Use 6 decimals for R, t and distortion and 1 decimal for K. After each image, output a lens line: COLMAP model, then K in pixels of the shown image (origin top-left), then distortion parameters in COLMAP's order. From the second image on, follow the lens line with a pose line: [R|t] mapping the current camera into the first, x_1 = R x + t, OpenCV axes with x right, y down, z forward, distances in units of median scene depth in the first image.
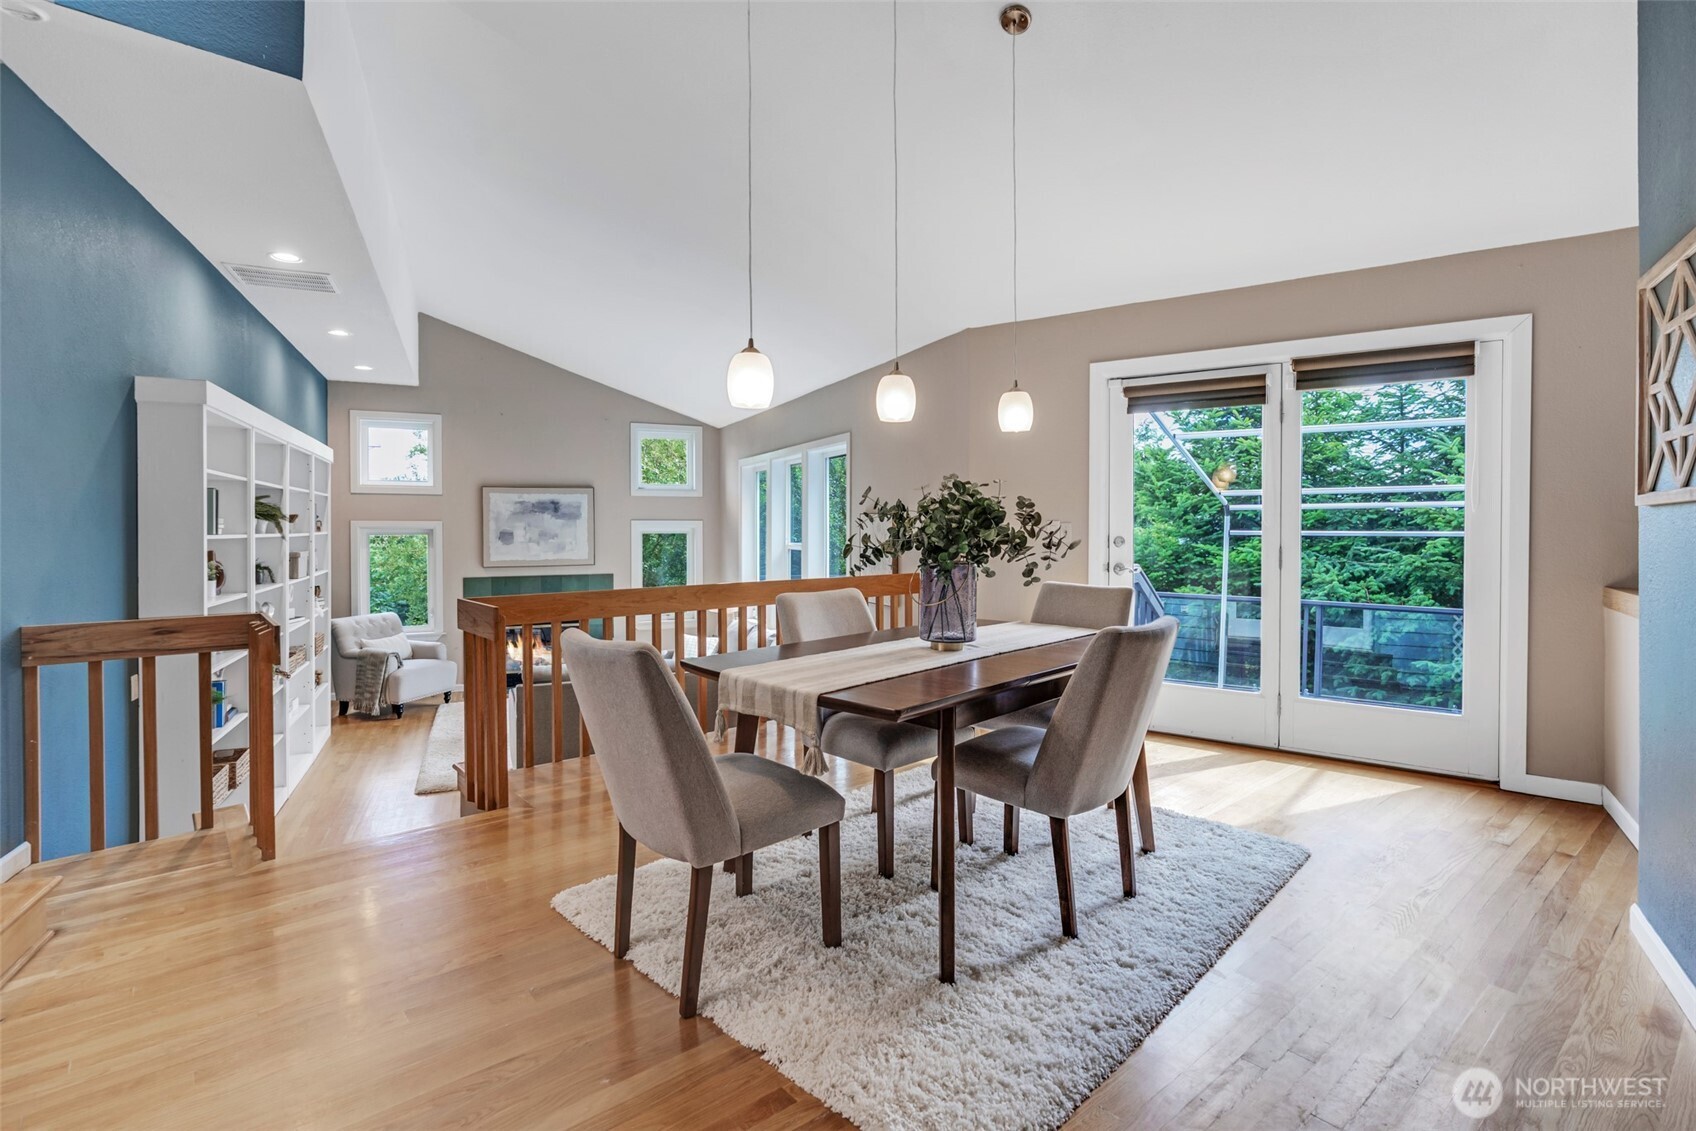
lens RADIAL K [[785.3, 0, 844.7], [0, 785.3, 540.2], [0, 0, 1]] dist [-0.008516, 0.003146]
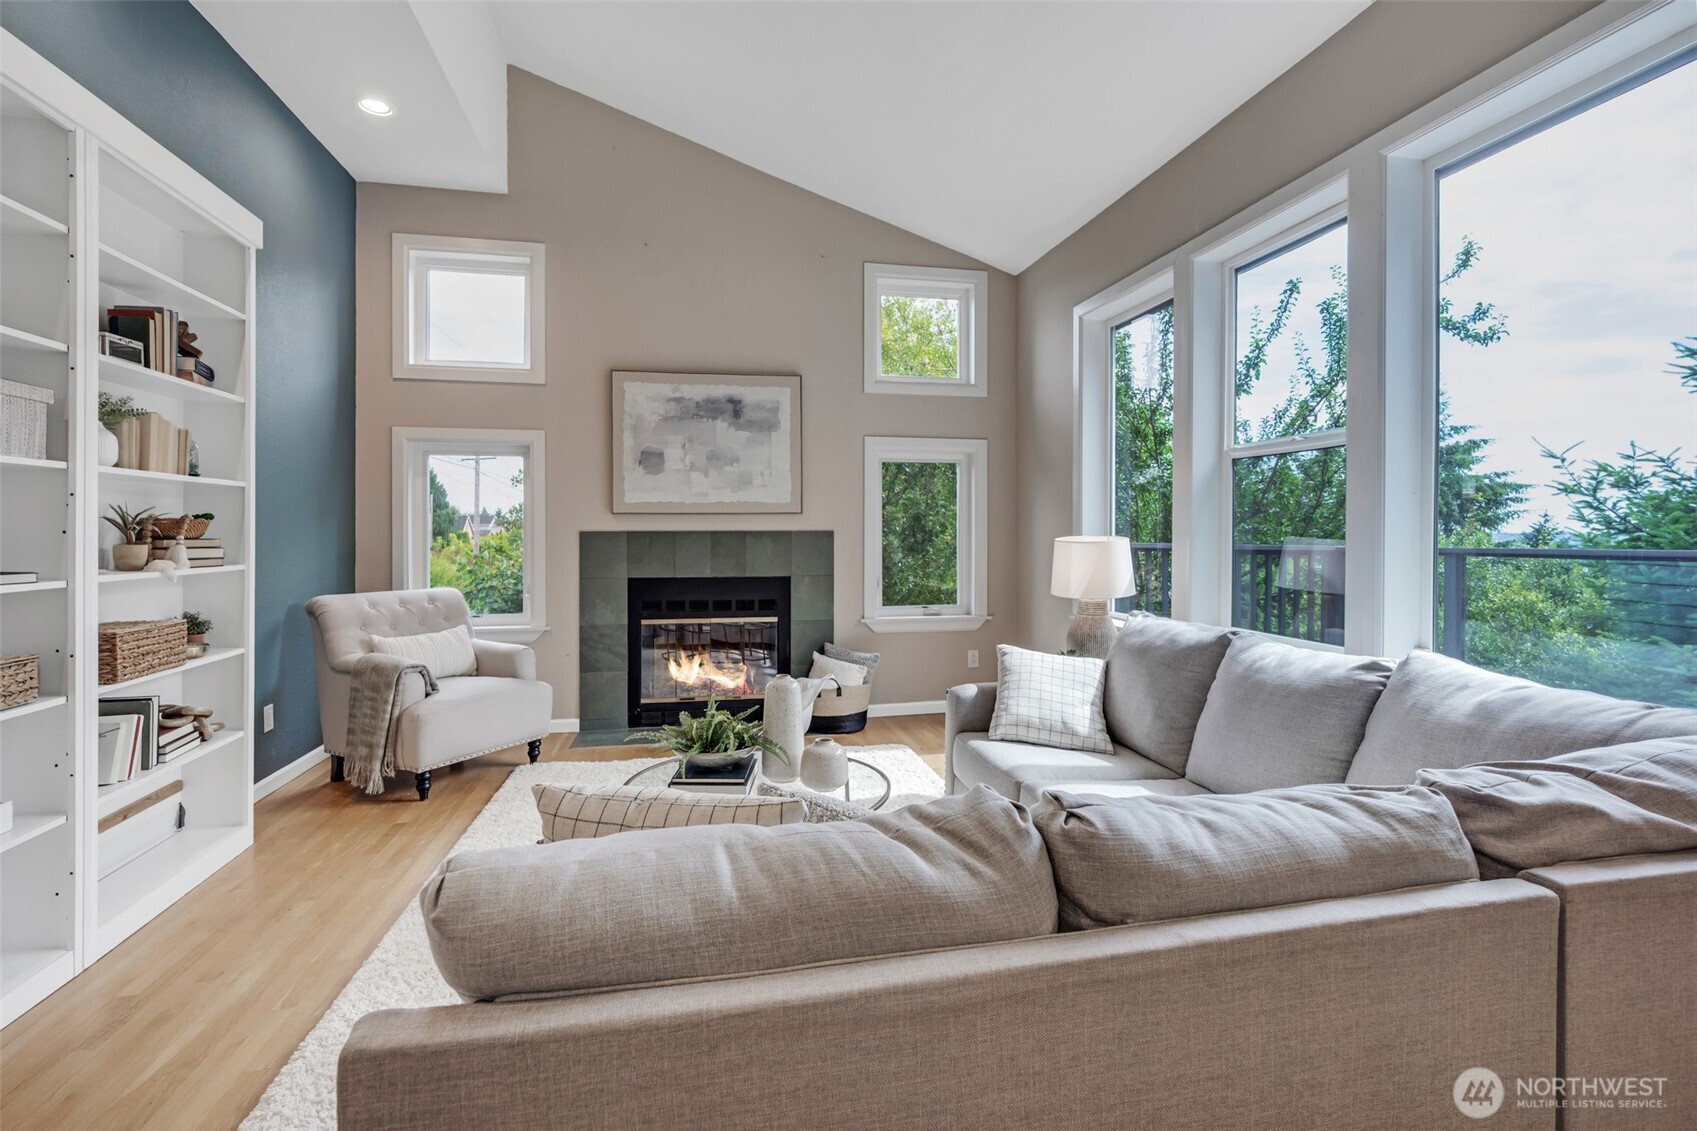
lens RADIAL K [[785.8, 0, 848.3], [0, 785.8, 541.1], [0, 0, 1]] dist [-0.008516, 0.003146]
pose [[0.969621, 0.001161, -0.244608, -0.173620], [-0.002927, 0.999972, -0.006854, 0.062601], [0.244594, 0.007362, 0.969598, 0.538905]]
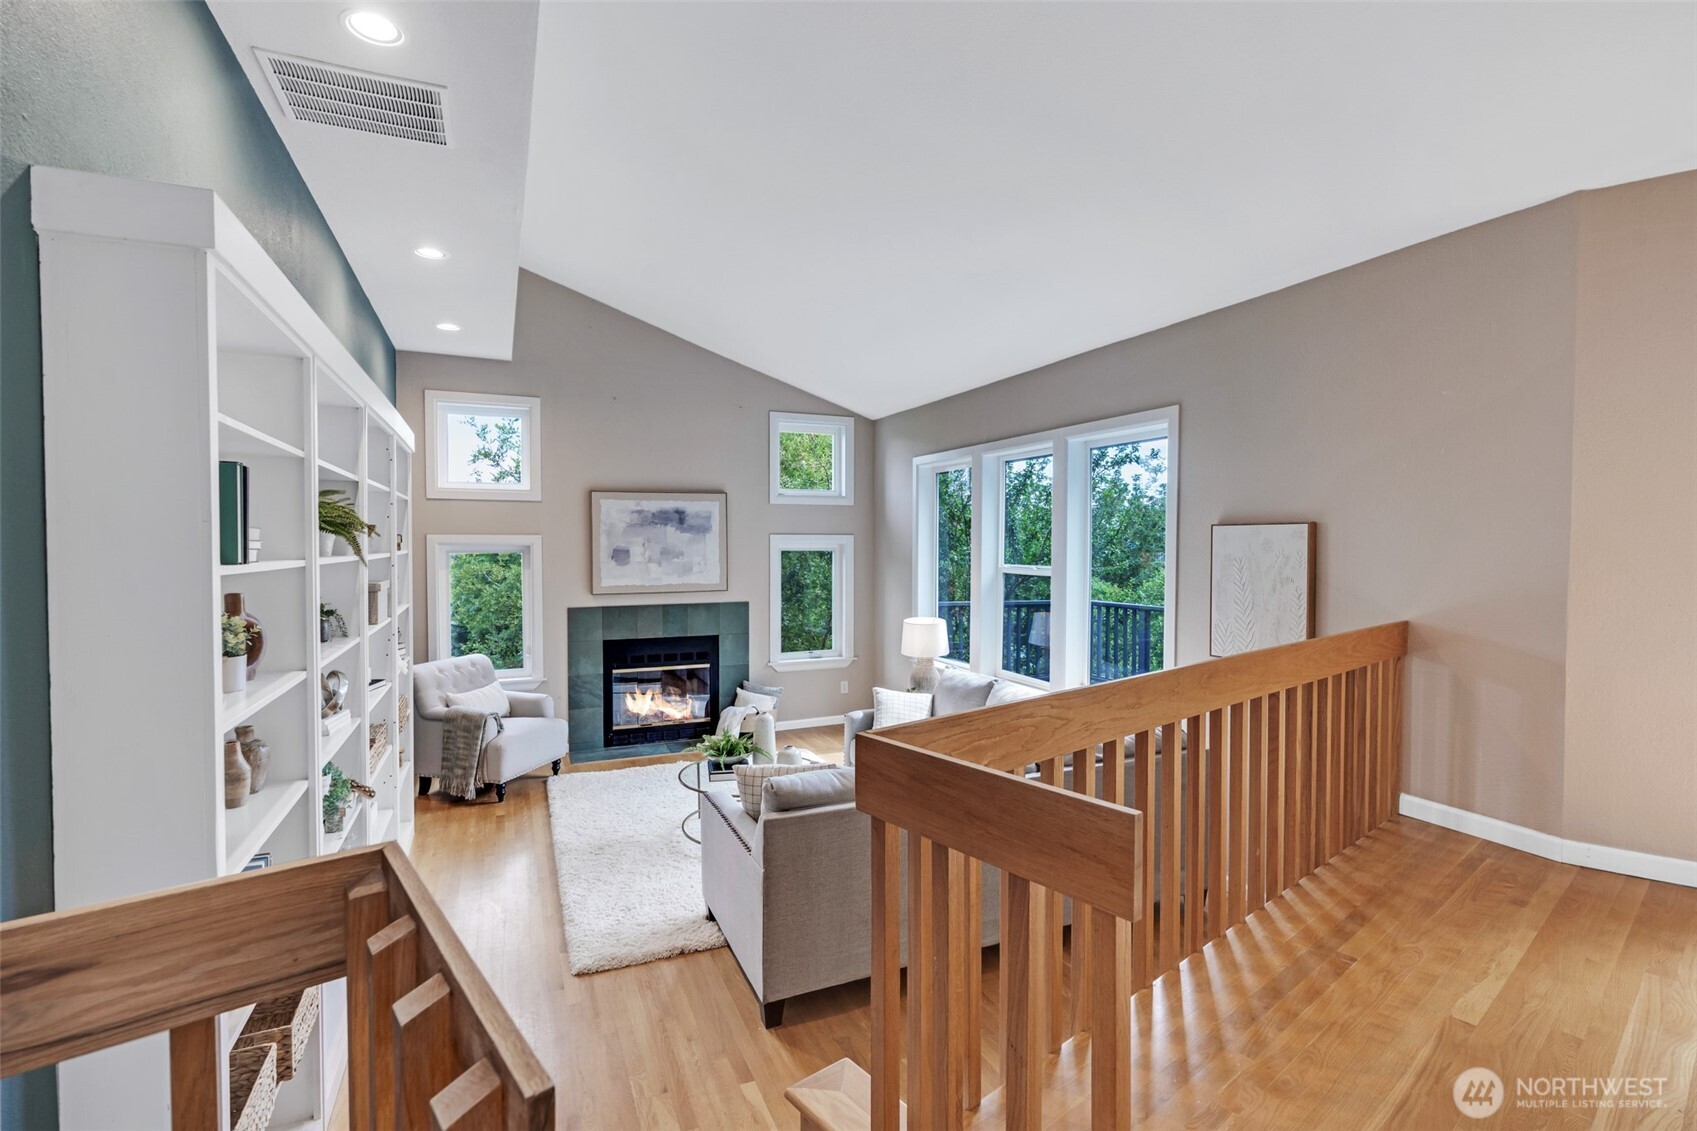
lens RADIAL K [[785.8, 0, 855.1], [0, 785.8, 568.6], [0, 0, 1]] dist [-0.008516, 0.003146]
pose [[0.999612, 0.001654, -0.027821, -0.194719], [-0.001178, 0.999853, 0.017108, -0.005431], [0.027846, -0.017068, 0.999467, 0.248320]]
